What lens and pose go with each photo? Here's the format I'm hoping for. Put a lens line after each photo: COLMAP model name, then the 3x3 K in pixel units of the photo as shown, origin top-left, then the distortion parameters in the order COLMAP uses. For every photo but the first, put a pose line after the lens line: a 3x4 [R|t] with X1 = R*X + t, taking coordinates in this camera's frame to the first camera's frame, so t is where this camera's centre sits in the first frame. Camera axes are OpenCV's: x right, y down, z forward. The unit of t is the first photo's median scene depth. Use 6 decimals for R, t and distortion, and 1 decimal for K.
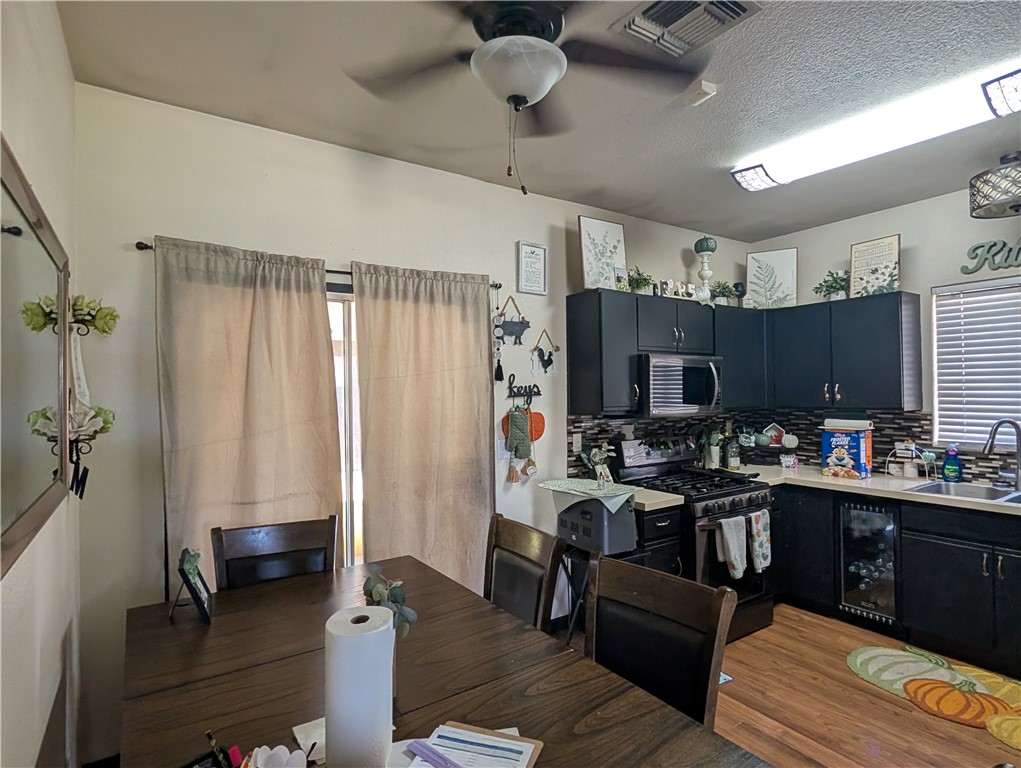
lens RADIAL K [[540.7, 0, 513.2], [0, 540.7, 384.5], [0, 0, 1]] dist [0.001441, -0.001418]
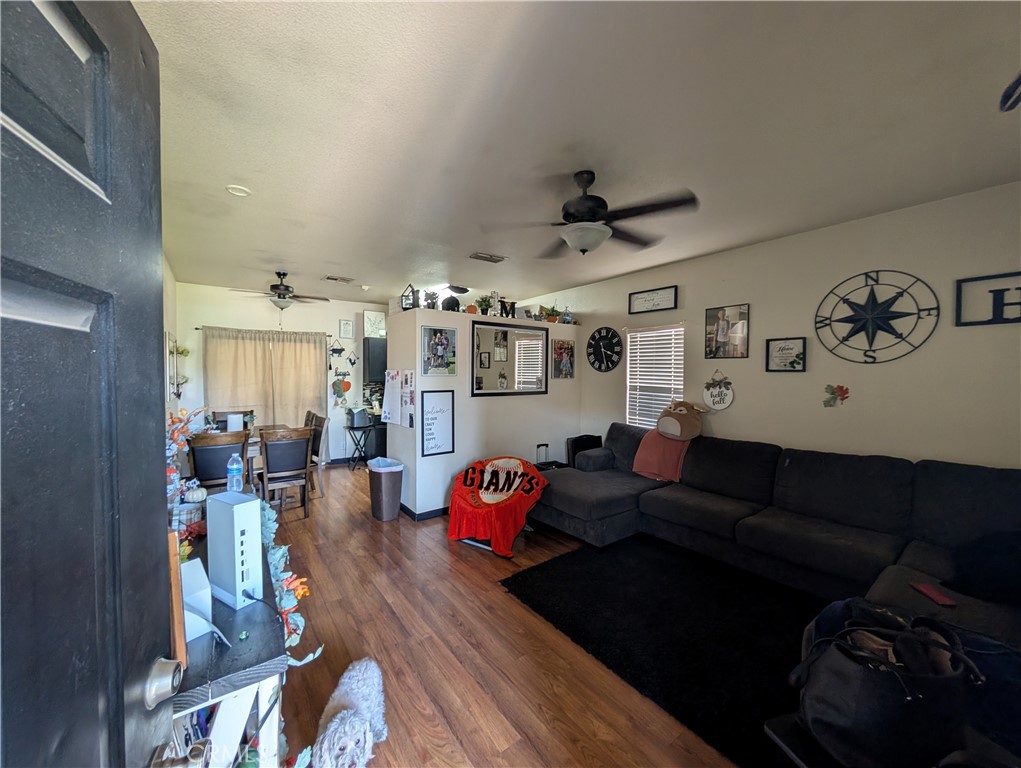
lens RADIAL K [[388.4, 0, 508.1], [0, 388.4, 383.2], [0, 0, 1]] dist [-0.002709, -0.000065]
pose [[0.999186, 0.007937, 0.039552, 0.804016], [-0.008852, 0.999696, 0.023004, 0.007771], [-0.039358, -0.023336, 0.998953, -1.040207]]
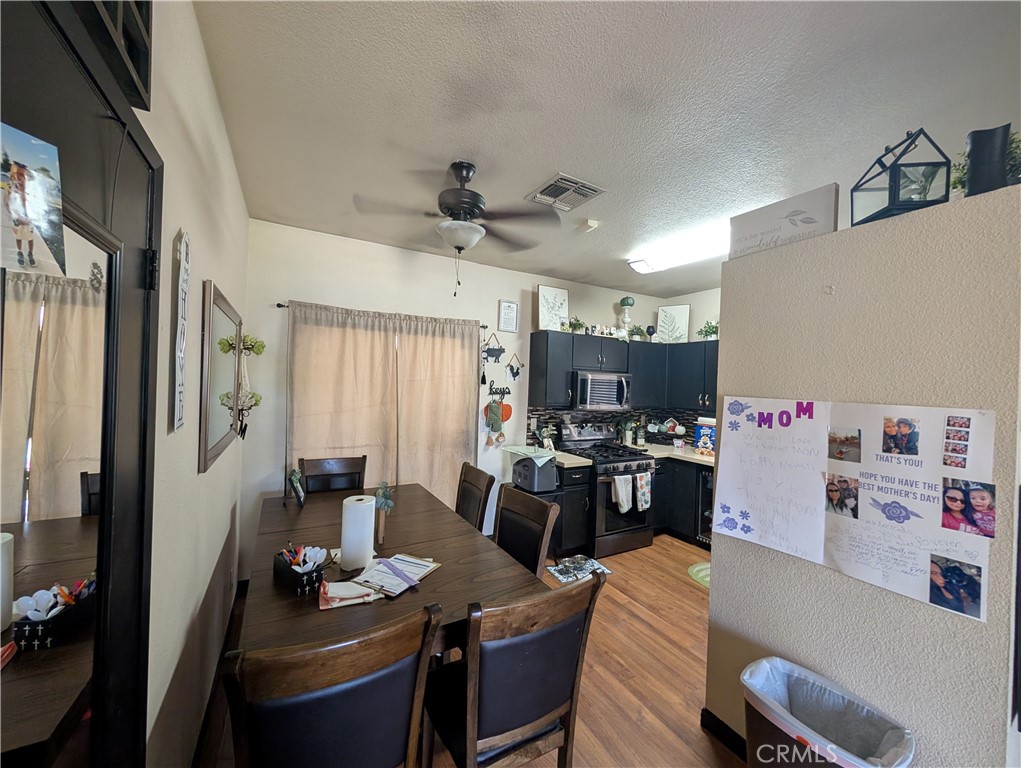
lens RADIAL K [[388.4, 0, 508.8], [0, 388.4, 379.4], [0, 0, 1]] dist [-0.002709, -0.000065]
pose [[0.995644, 0.042856, -0.082806, 0.146351], [-0.042709, 0.999081, 0.003546, -0.028766], [0.082882, 0.000006, 0.996559, -0.176271]]
